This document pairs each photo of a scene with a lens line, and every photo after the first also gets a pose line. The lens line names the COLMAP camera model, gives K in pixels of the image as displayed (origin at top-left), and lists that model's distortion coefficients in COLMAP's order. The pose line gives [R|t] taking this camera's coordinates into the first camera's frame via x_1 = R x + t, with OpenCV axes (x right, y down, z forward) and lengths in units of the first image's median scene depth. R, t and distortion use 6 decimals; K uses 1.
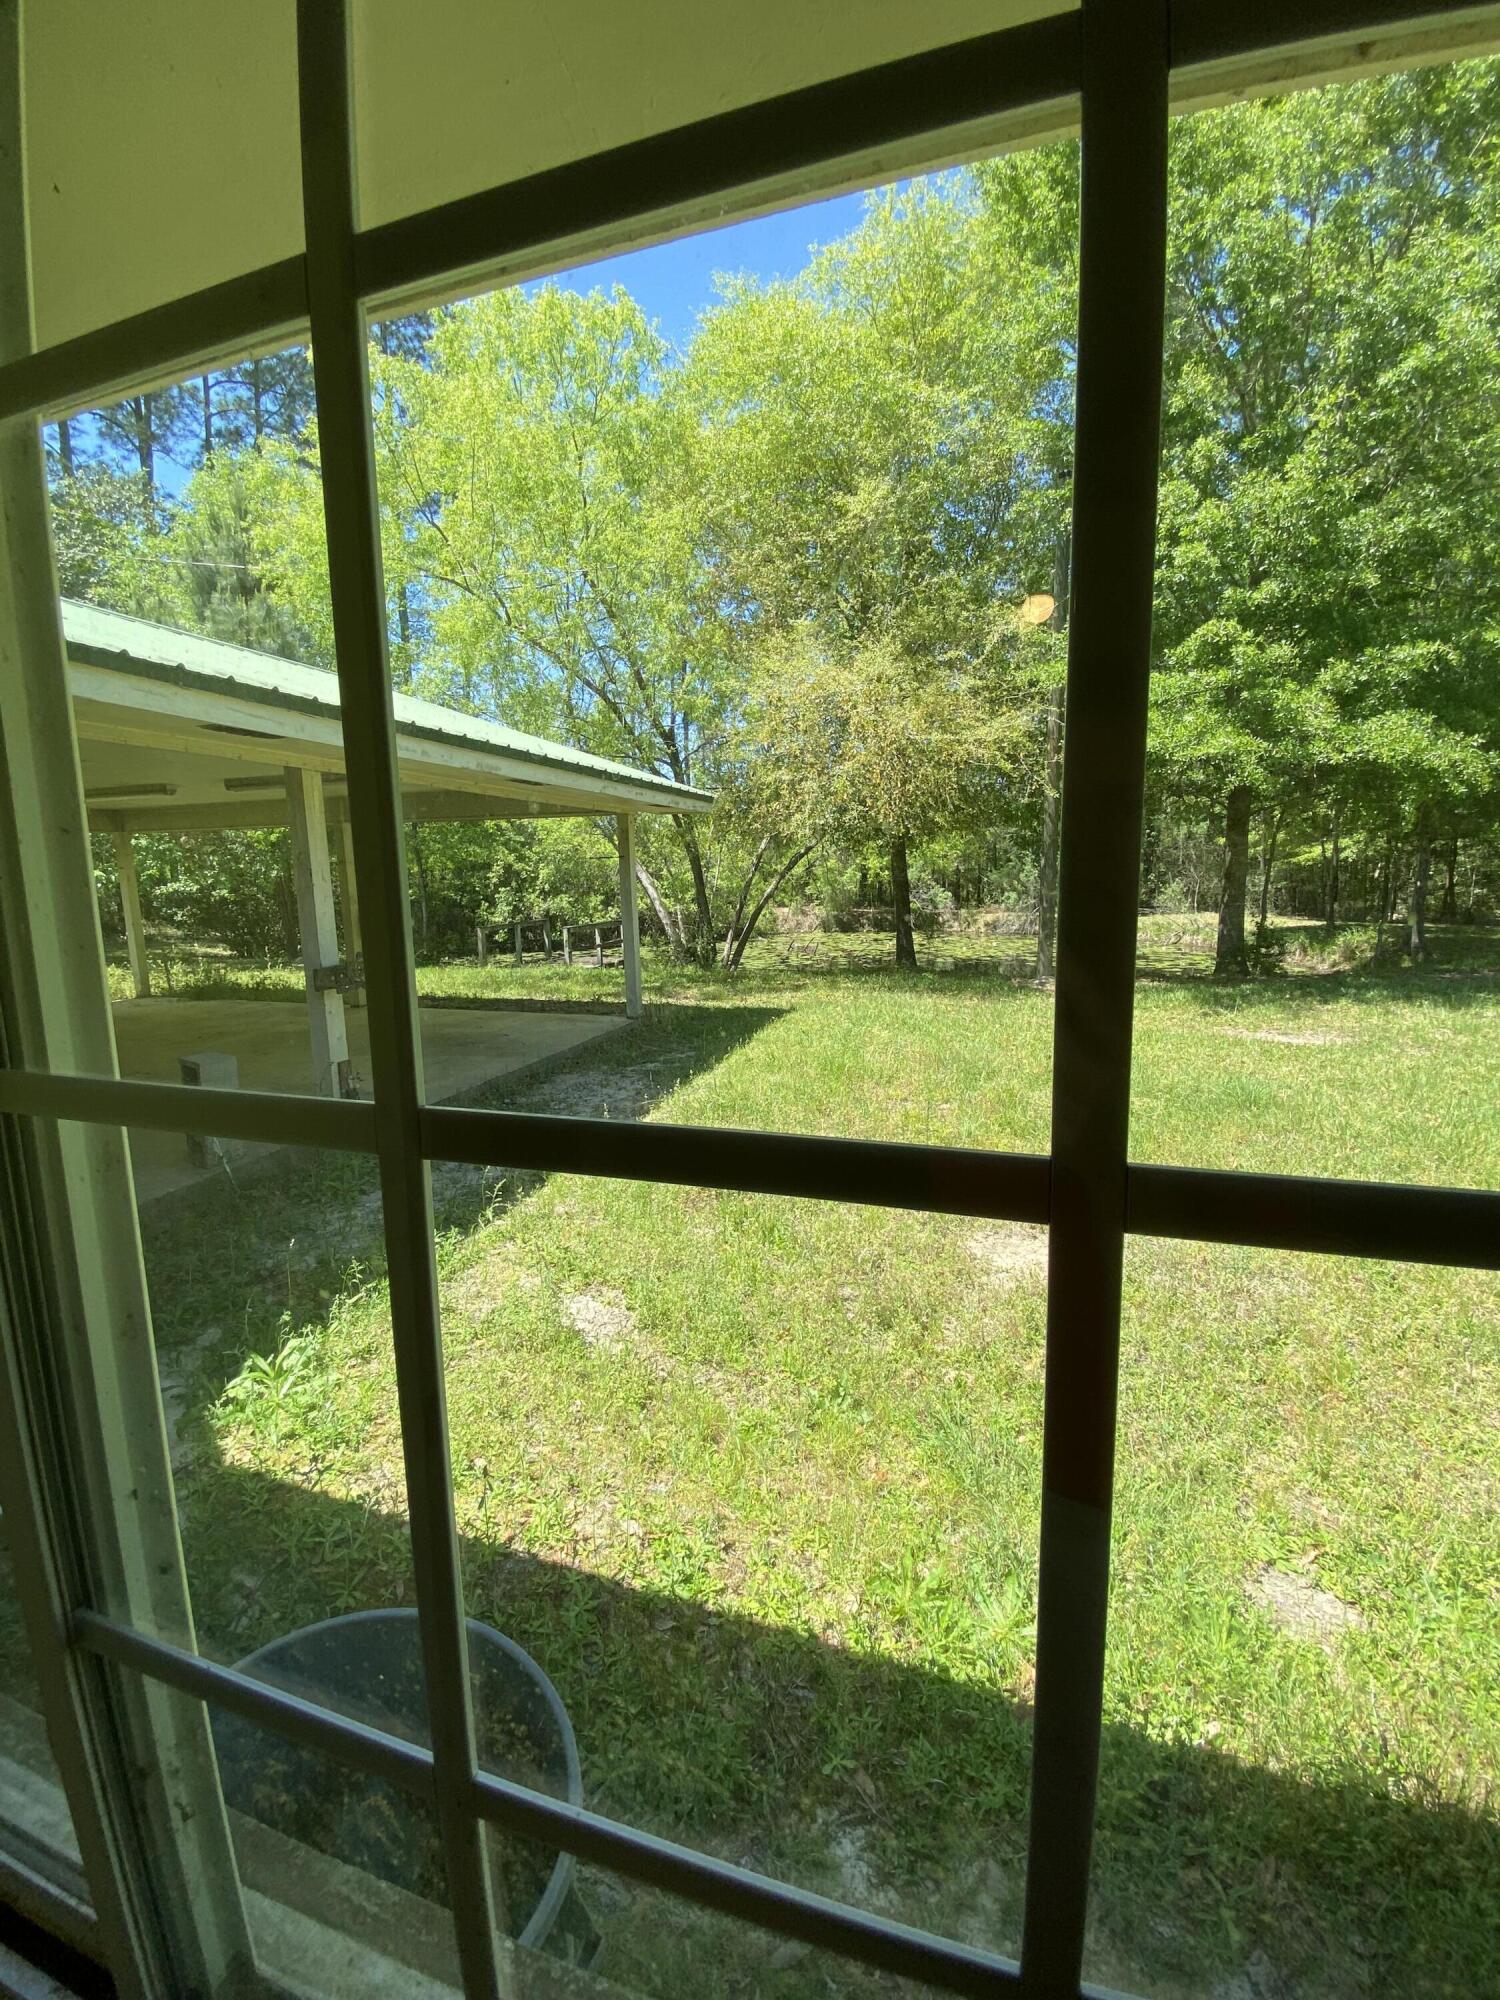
lens RADIAL K [[812.6, 0, 732.3], [0, 812.6, 995.8], [0, 0, 1]] dist [0.001260, -0.000751]
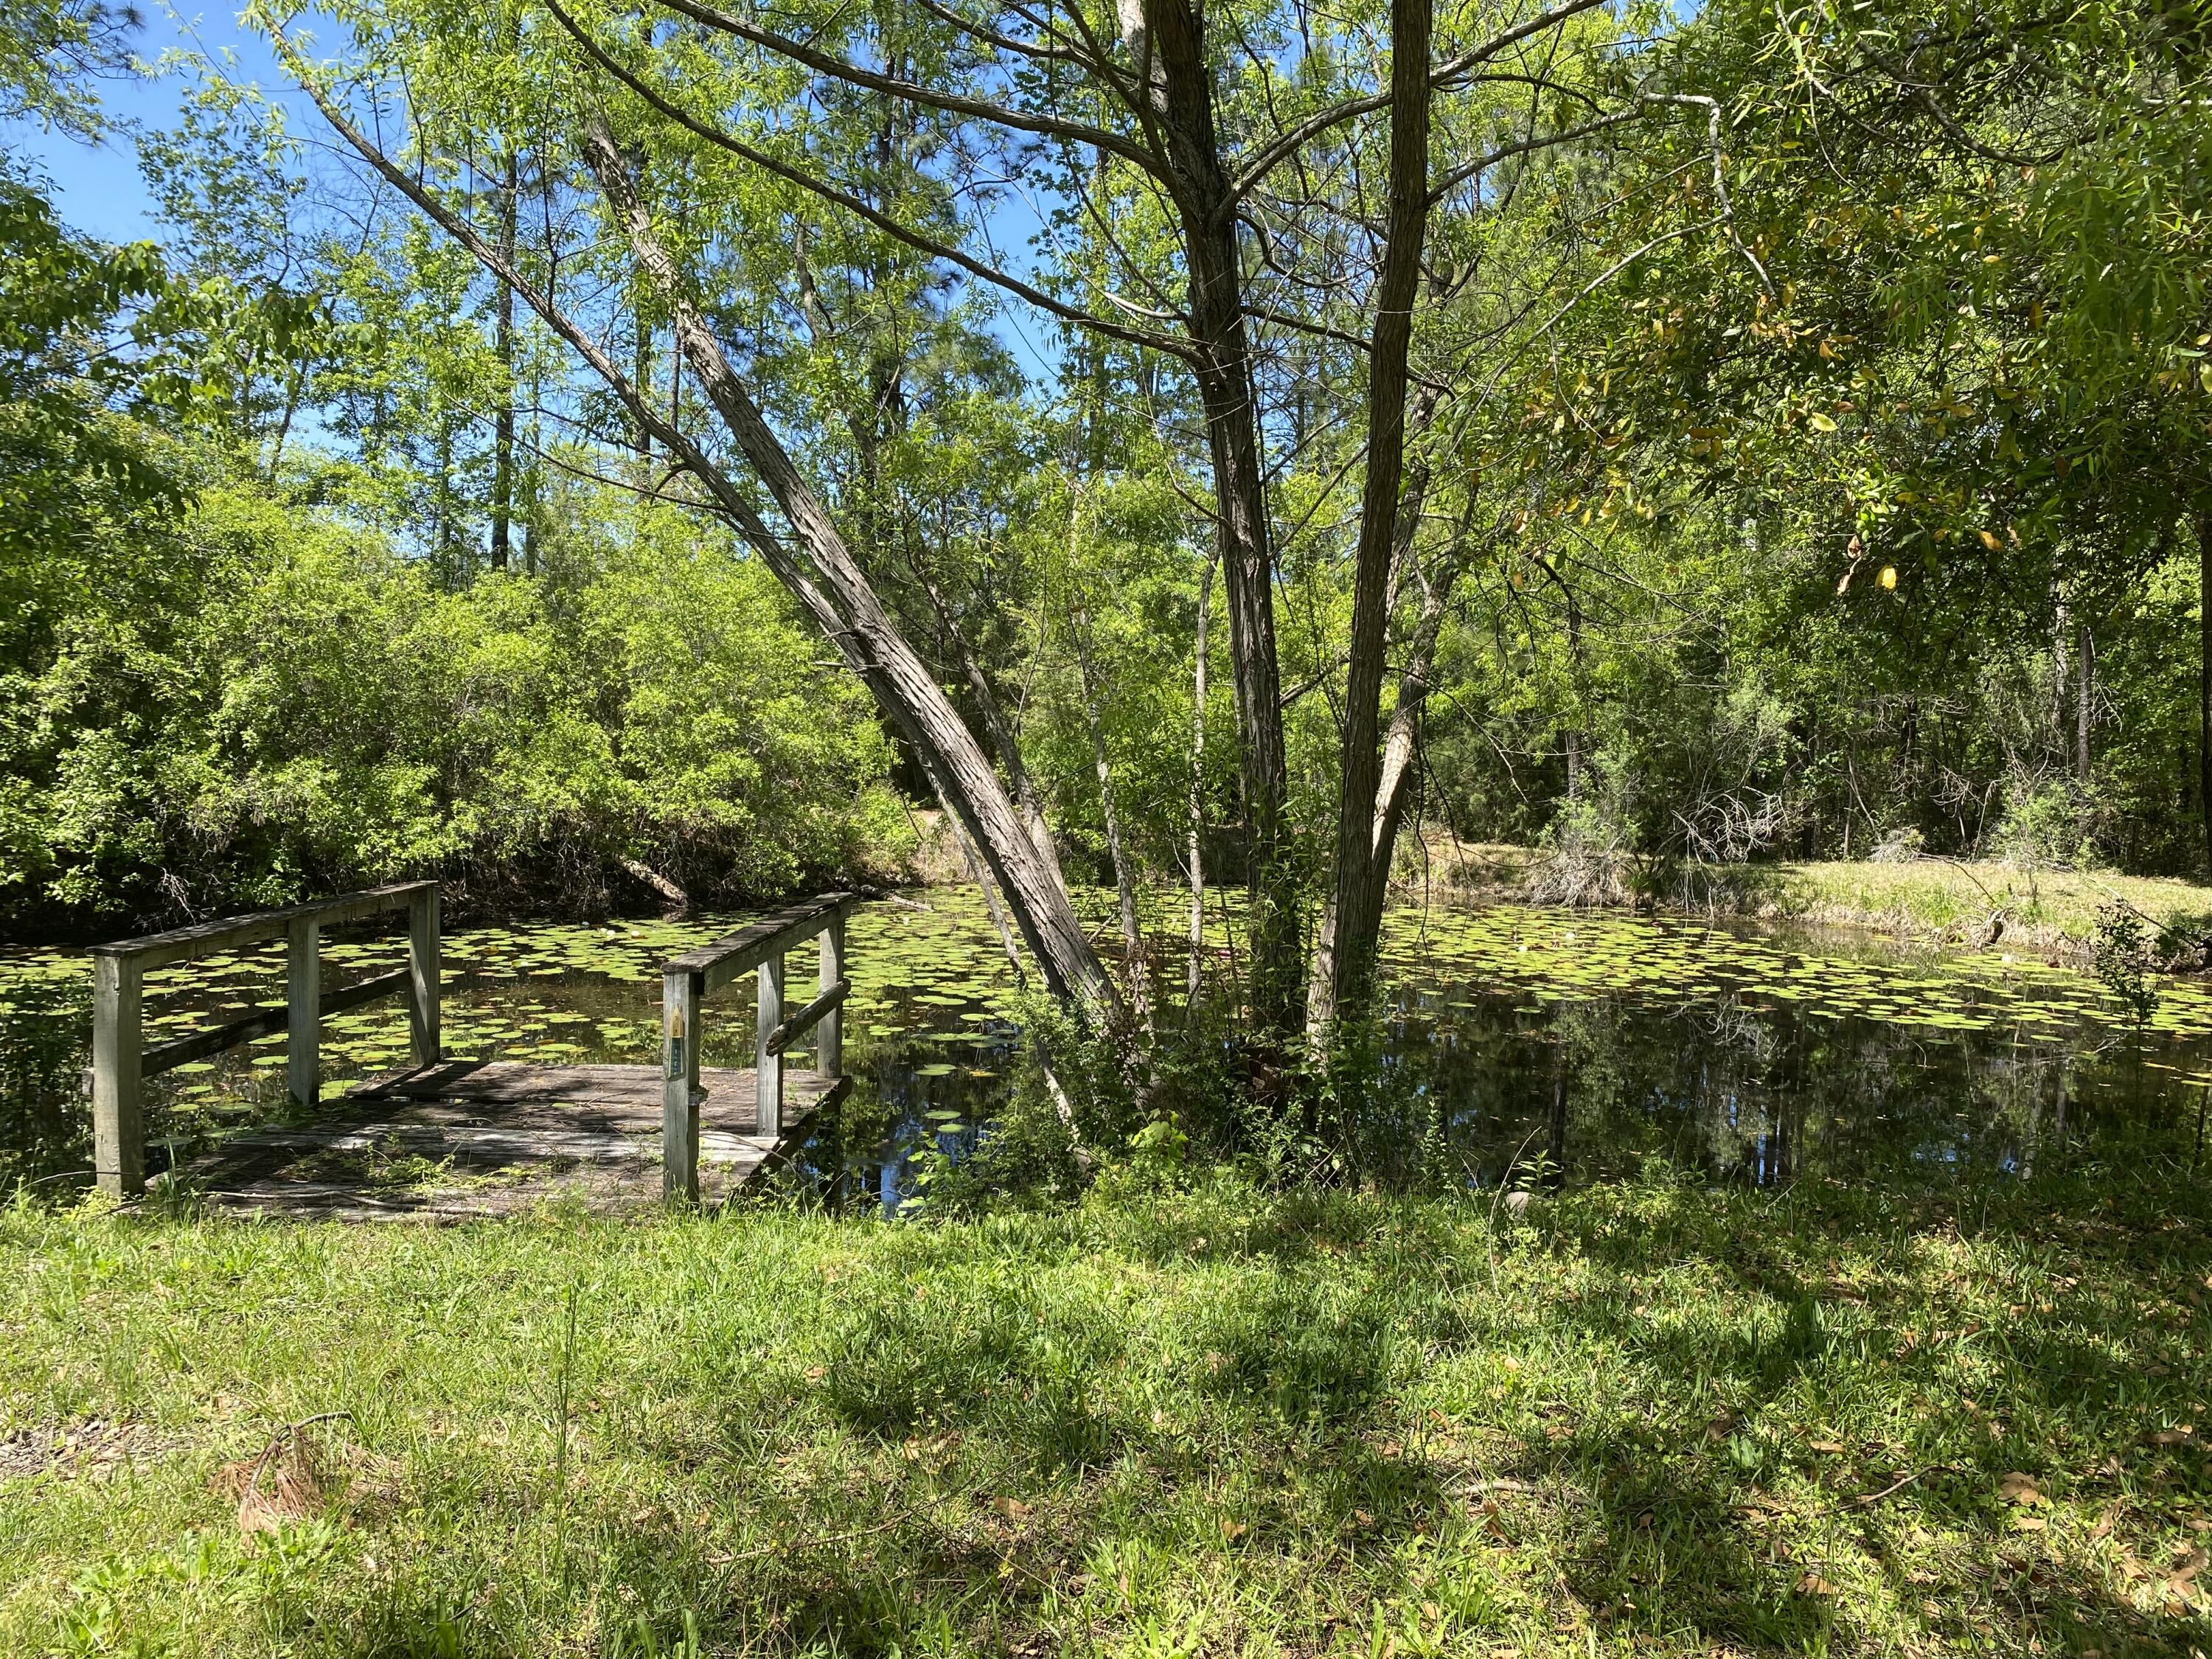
lens RADIAL K [[1639.4, 0, 1103.8], [0, 1639.4, 824.8], [0, 0, 1]] dist [0.027262, -0.036175]
pose [[0.967044, 0.028091, 0.253056, -0.070630], [-0.004331, 0.995566, -0.093964, -0.041614], [-0.254574, 0.089771, 0.962878, 0.315396]]
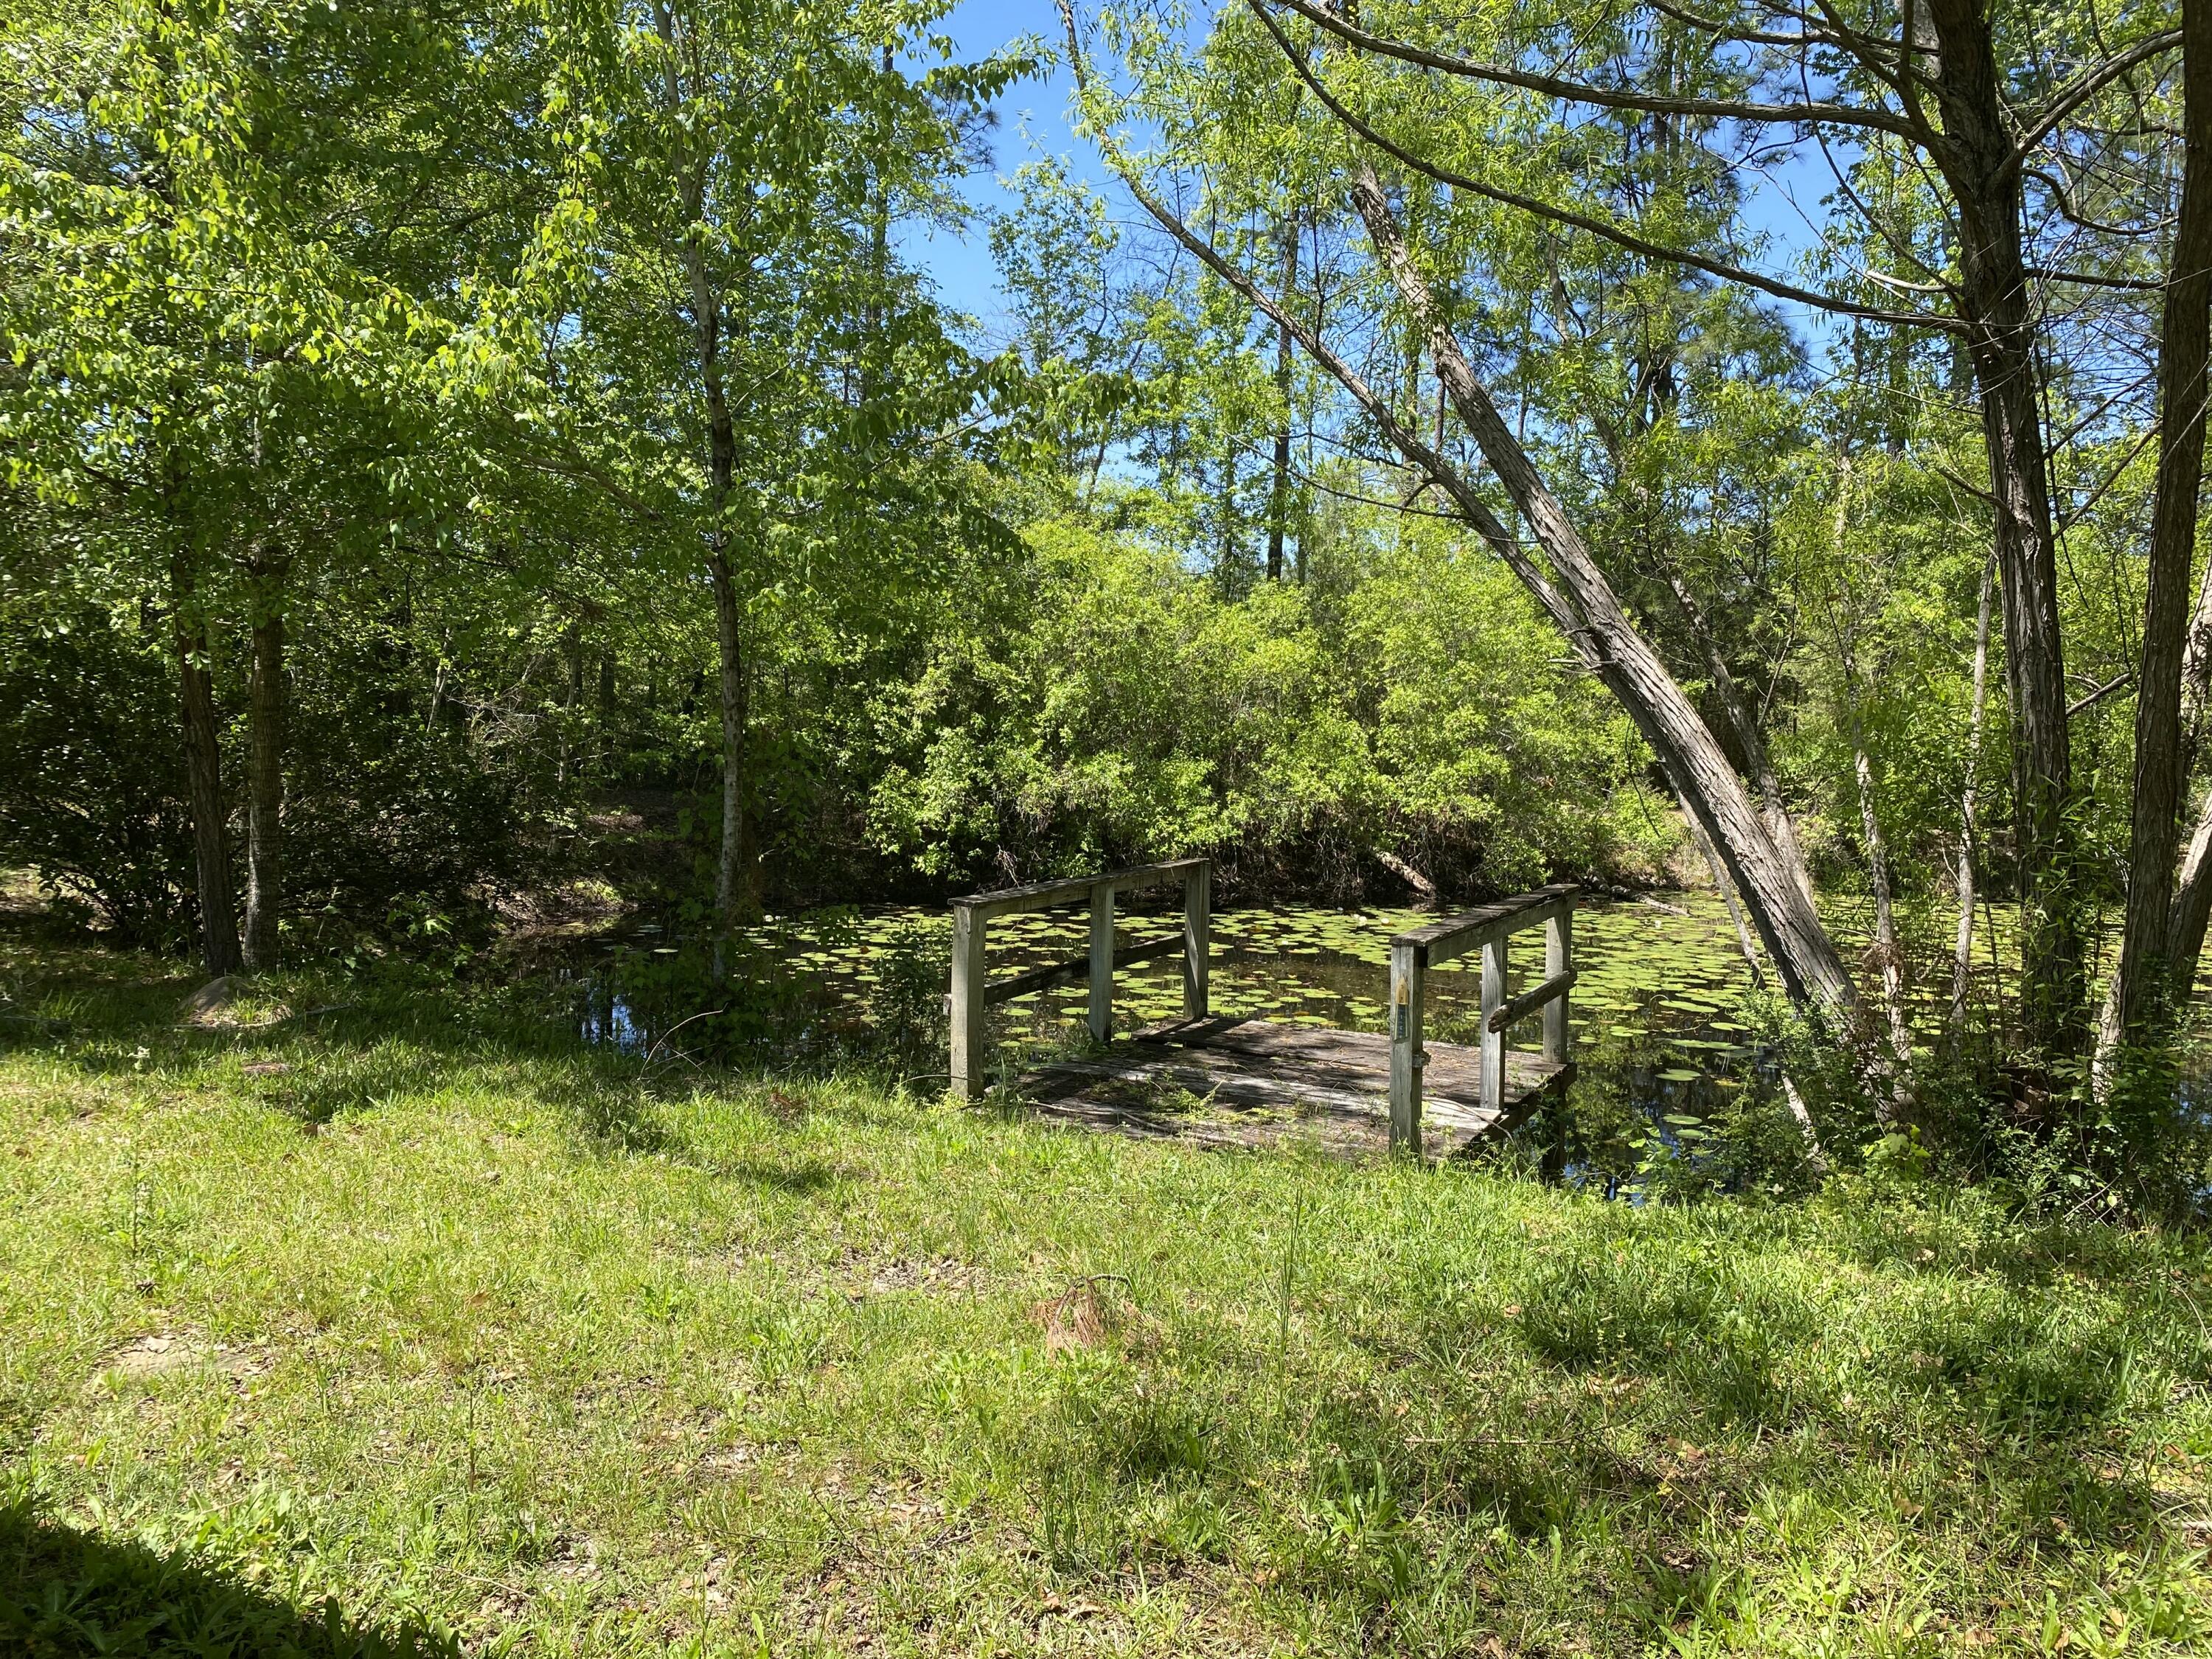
lens RADIAL K [[1639.4, 0, 1107.0], [0, 1639.4, 809.8], [0, 0, 1]] dist [0.027262, -0.036175]
pose [[0.979627, 0.051284, -0.194167, -0.067049], [-0.068895, 0.993991, -0.085058, -0.038842], [0.188638, 0.096703, 0.977274, 0.297871]]
